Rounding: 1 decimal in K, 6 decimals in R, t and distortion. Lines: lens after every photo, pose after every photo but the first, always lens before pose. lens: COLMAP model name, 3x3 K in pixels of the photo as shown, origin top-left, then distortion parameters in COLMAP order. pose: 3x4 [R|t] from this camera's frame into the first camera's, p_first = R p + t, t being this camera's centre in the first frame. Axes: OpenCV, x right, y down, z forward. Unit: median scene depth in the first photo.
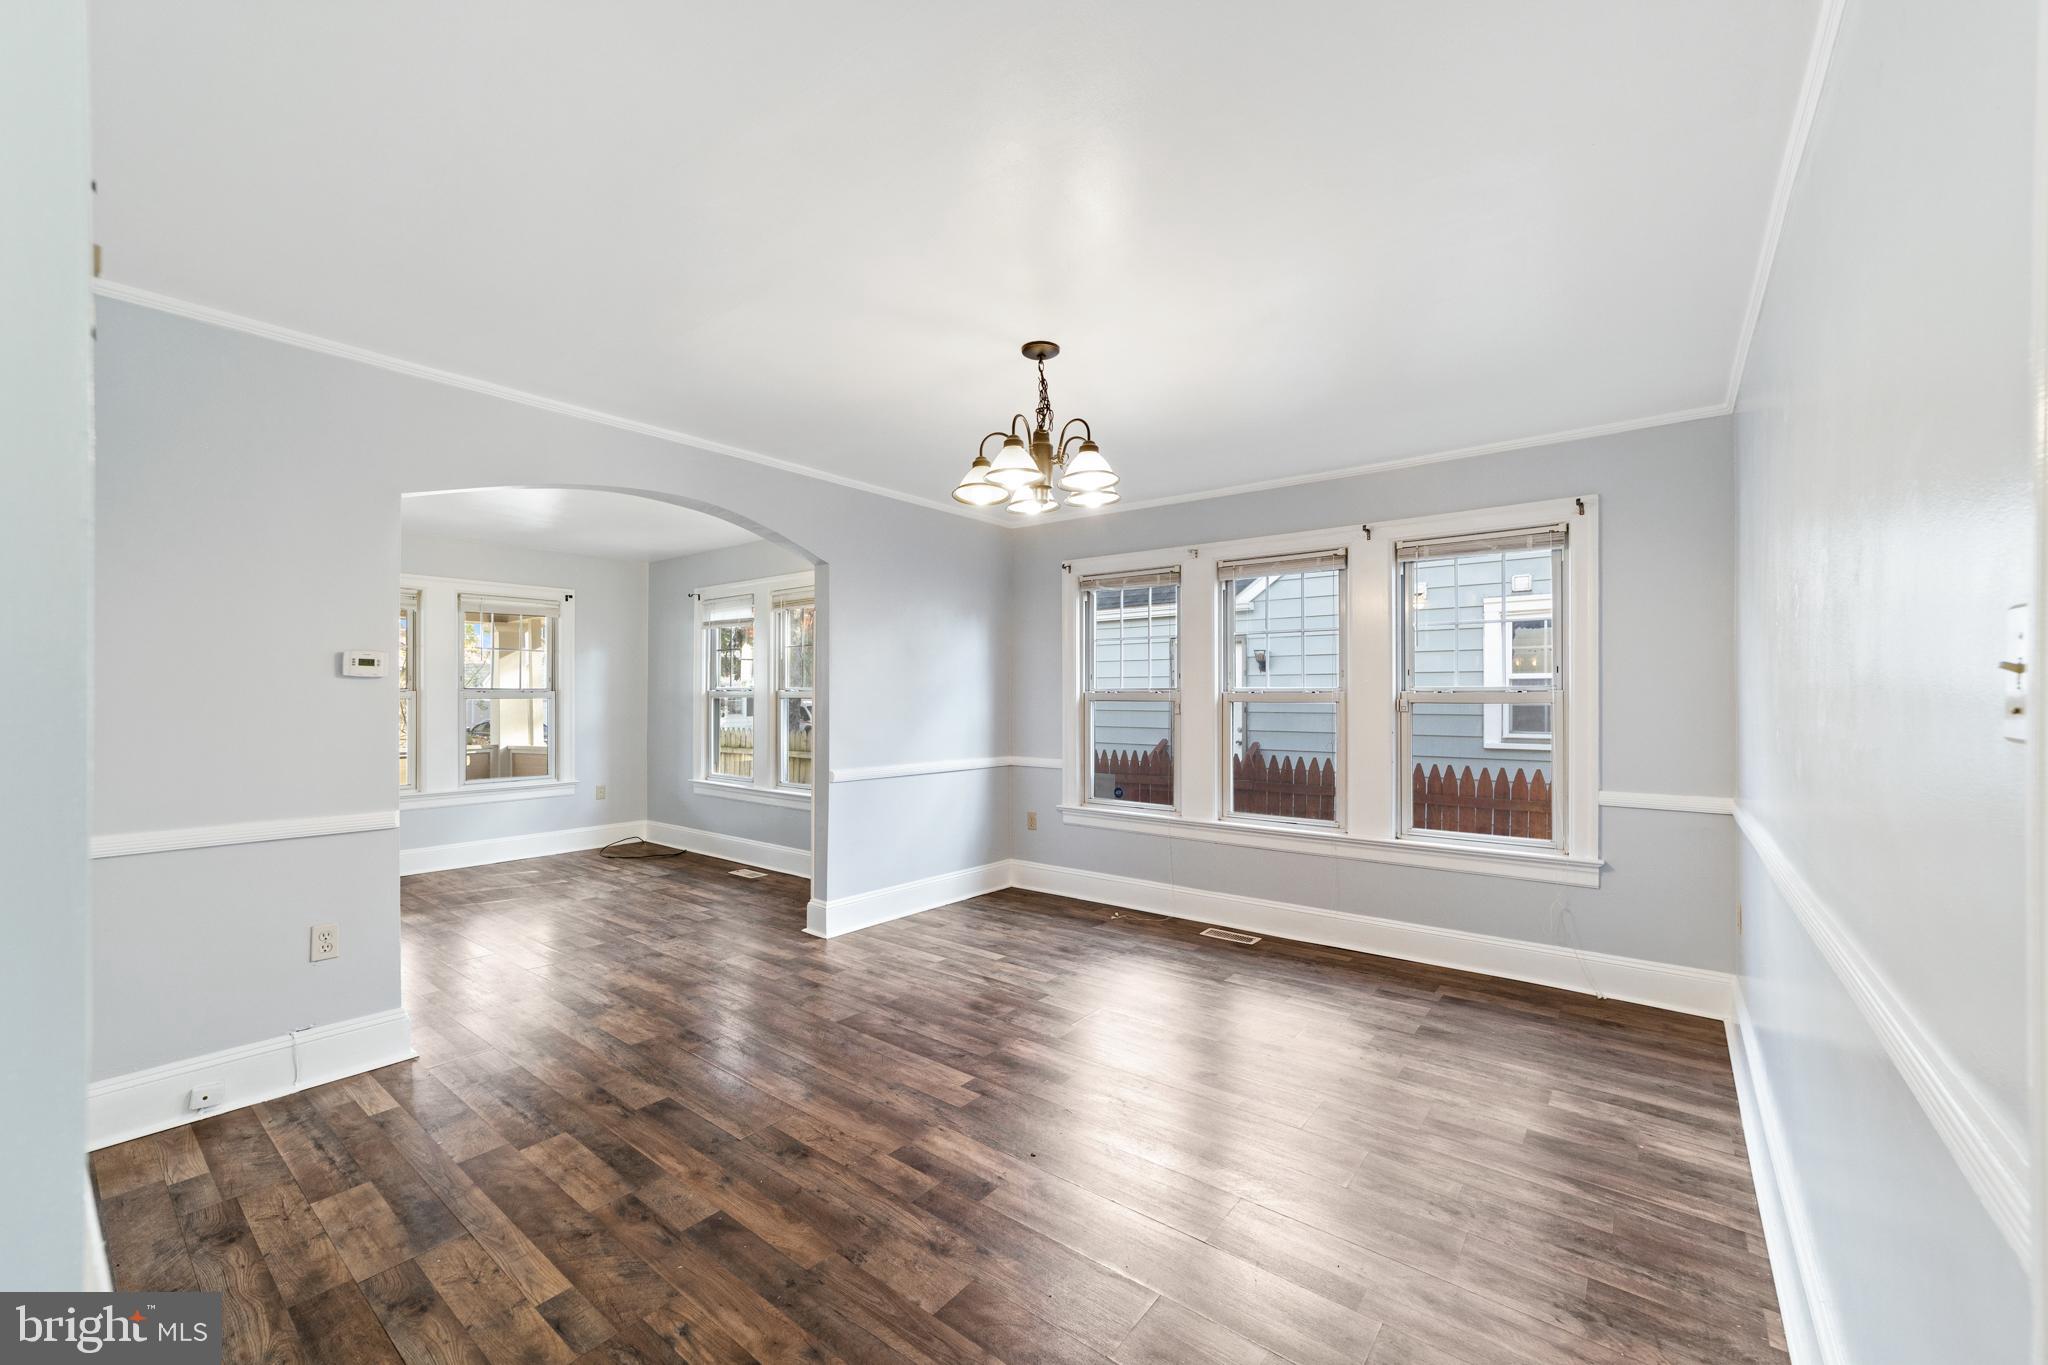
lens RADIAL K [[805.7, 0, 1023.5], [0, 805.7, 695.0], [0, 0, 1]] dist [-0.017472, 0.007771]
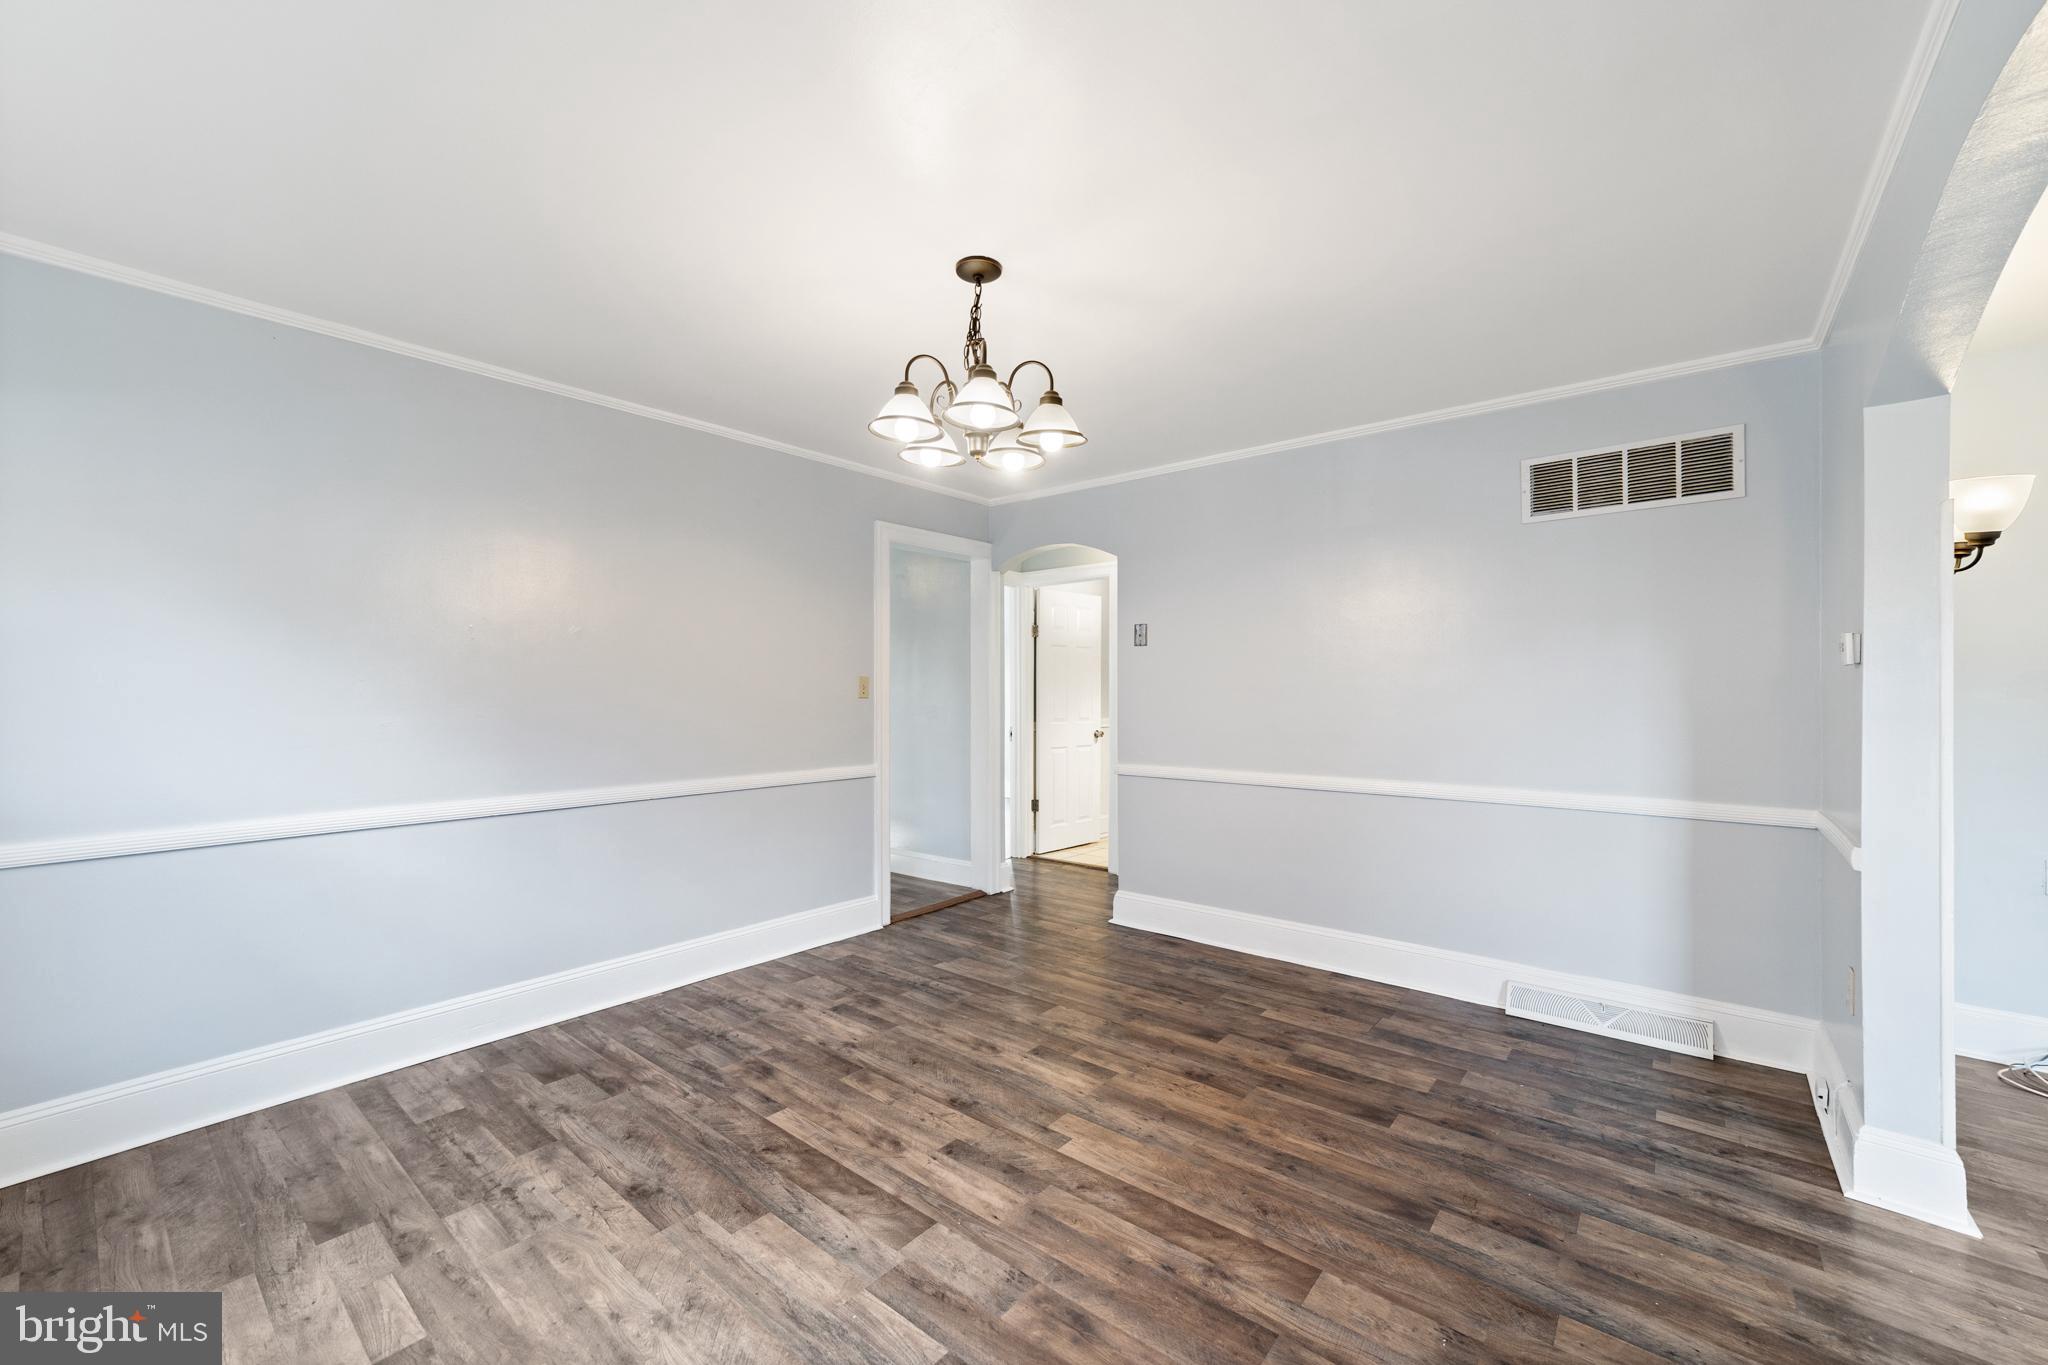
lens RADIAL K [[805.7, 0, 1023.5], [0, 805.7, 695.0], [0, 0, 1]] dist [-0.017472, 0.007771]
pose [[-0.999754, -0.000480, 0.022164, -0.036057], [-0.000439, 0.999998, 0.001842, 0.004843], [-0.022165, 0.001832, -0.999753, 1.515798]]
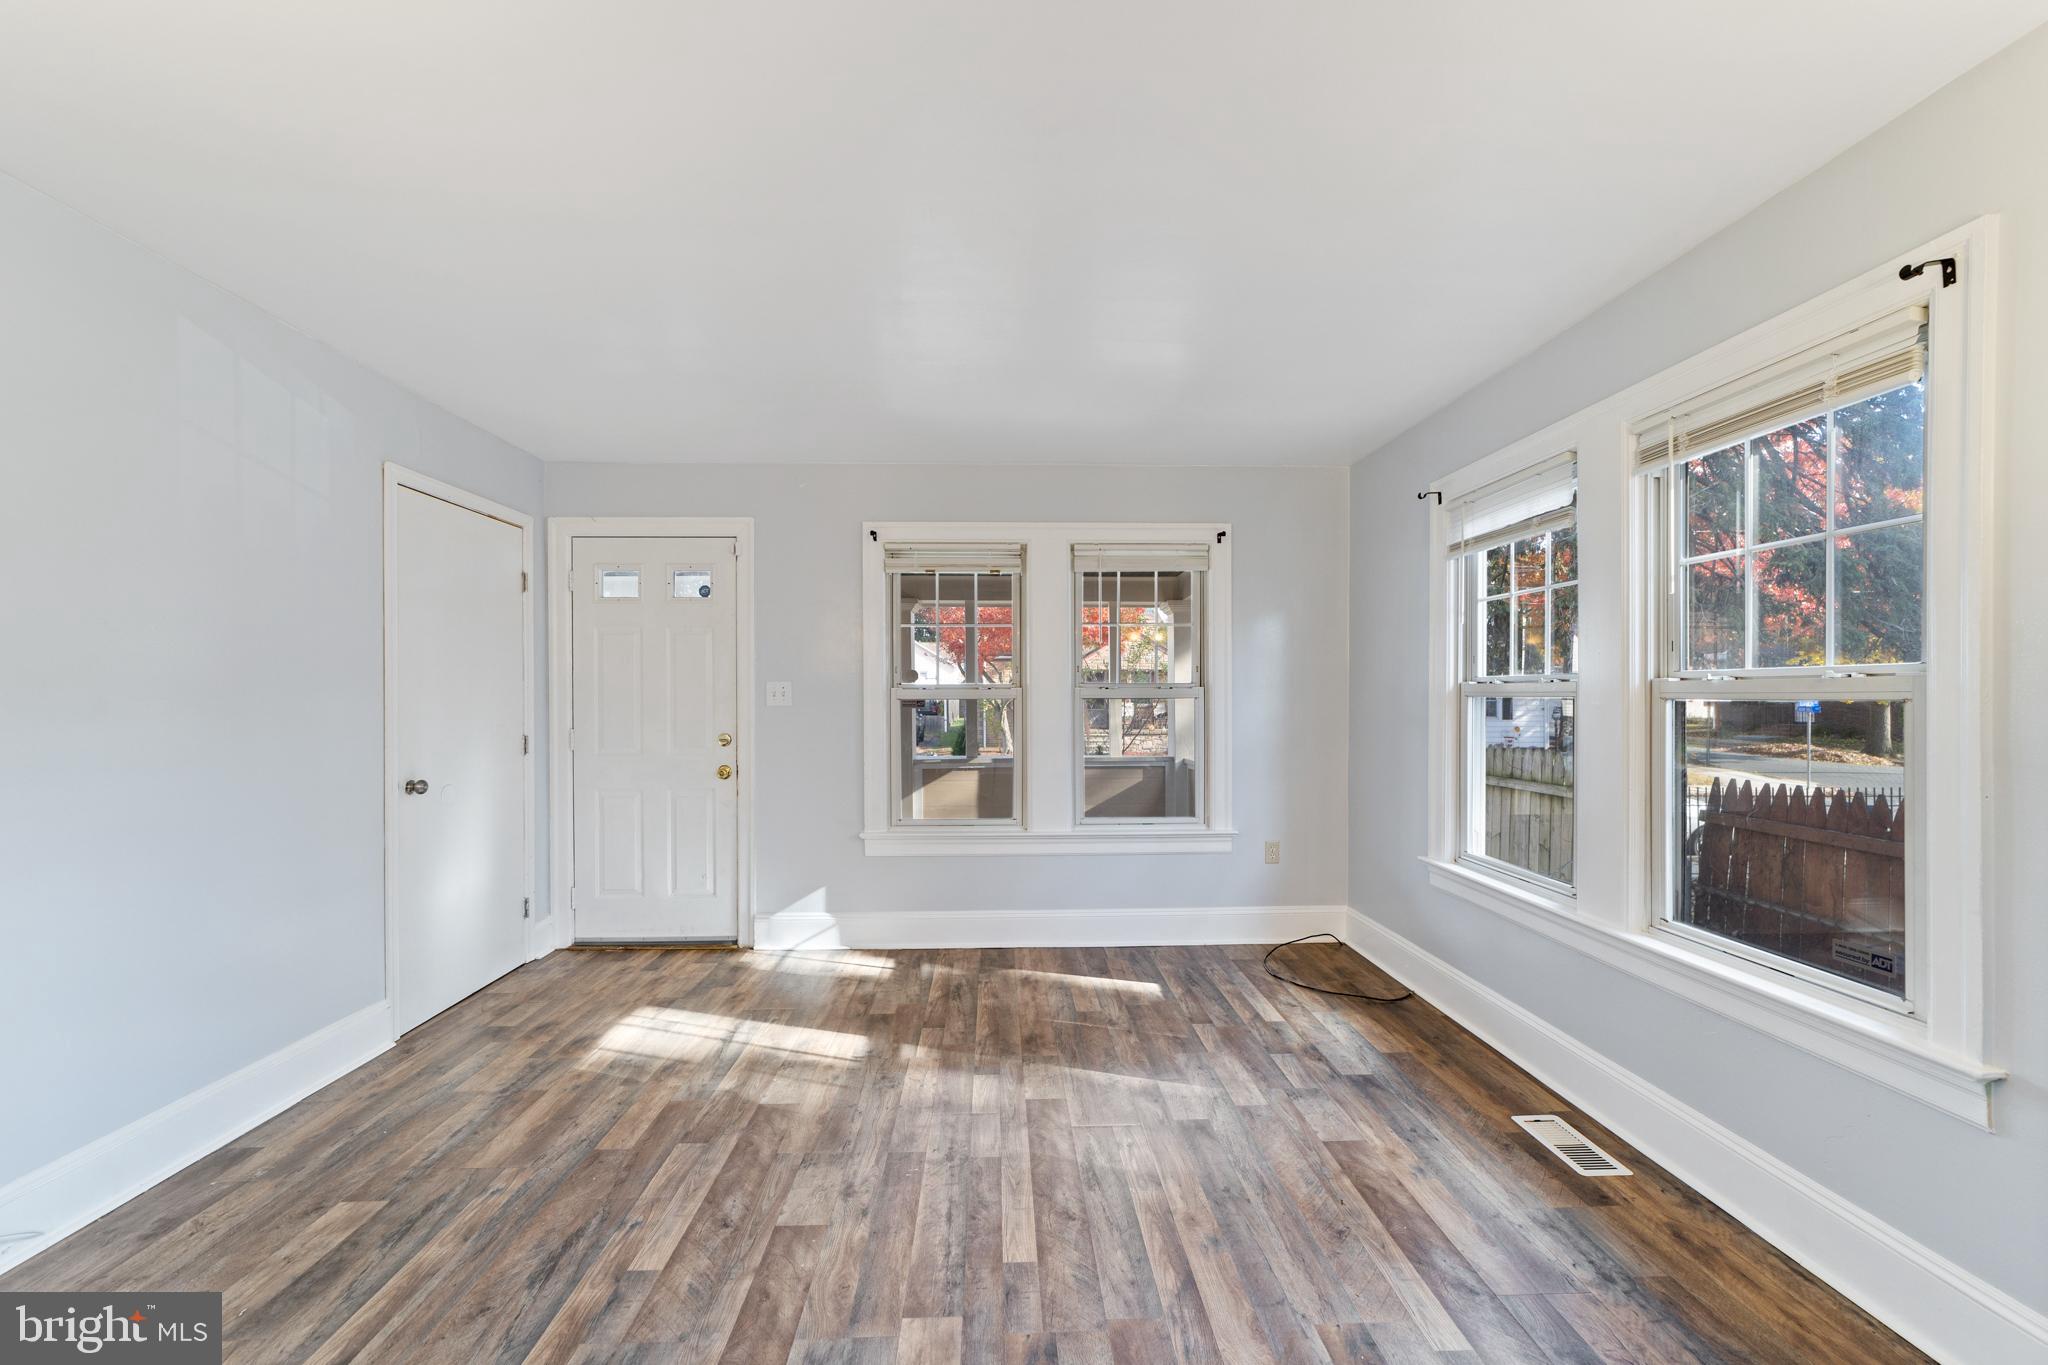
lens RADIAL K [[805.7, 0, 1023.5], [0, 805.7, 695.0], [0, 0, 1]] dist [-0.017472, 0.007771]
pose [[0.645811, -0.000019, -0.763498, -0.388238], [0.001036, 0.999999, 0.000851, 0.002017], [0.763497, -0.001340, 0.645810, 0.977438]]
